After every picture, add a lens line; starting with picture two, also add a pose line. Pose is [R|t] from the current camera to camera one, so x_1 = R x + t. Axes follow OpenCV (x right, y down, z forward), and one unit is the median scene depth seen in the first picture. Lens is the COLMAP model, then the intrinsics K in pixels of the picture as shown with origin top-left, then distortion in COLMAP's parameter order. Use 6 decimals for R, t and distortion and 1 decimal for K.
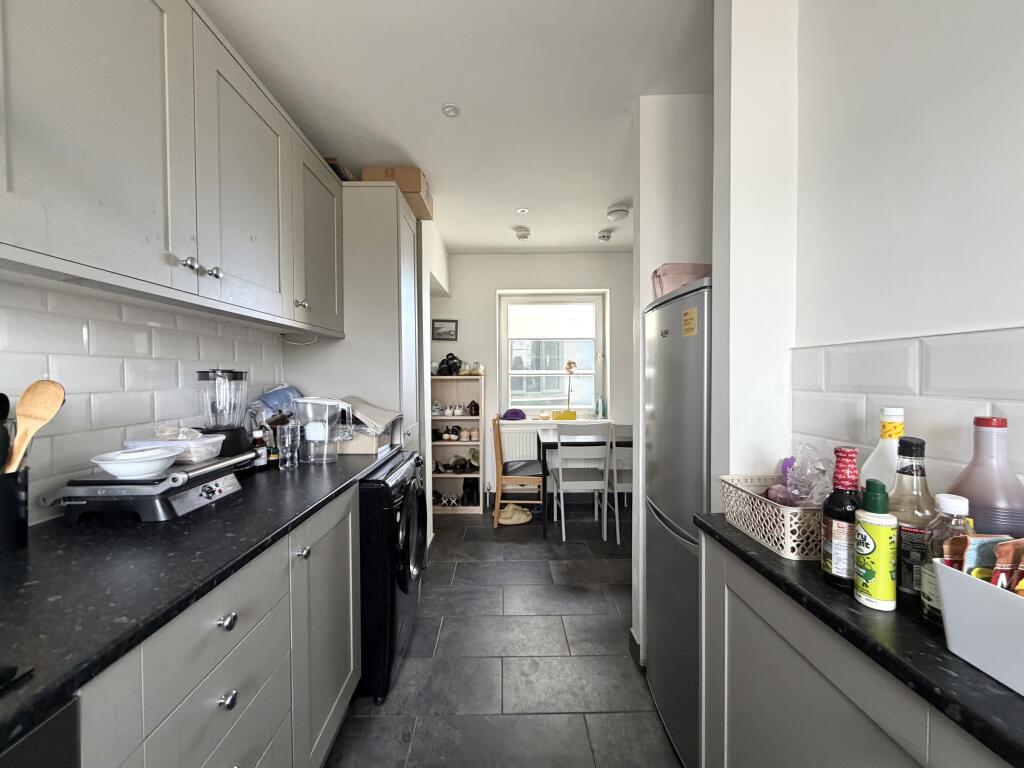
lens RADIAL K [[412.0, 0, 511.4], [0, 412.0, 381.9], [0, 0, 1]] dist [0.007515, -0.005166]
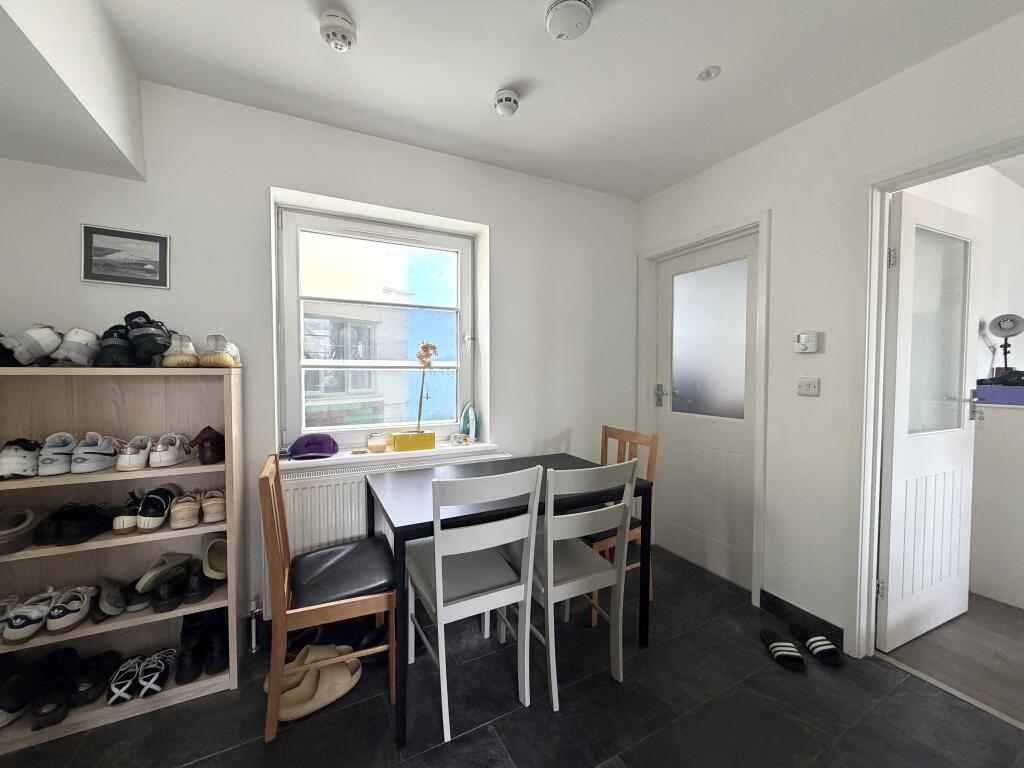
lens RADIAL K [[412.0, 0, 514.2], [0, 412.0, 383.9], [0, 0, 1]] dist [0.007515, -0.005166]
pose [[0.885706, -0.007673, 0.464183, -0.011103], [0.000960, 0.999892, 0.014697, -0.004451], [-0.464246, -0.012571, 0.885617, 0.479734]]
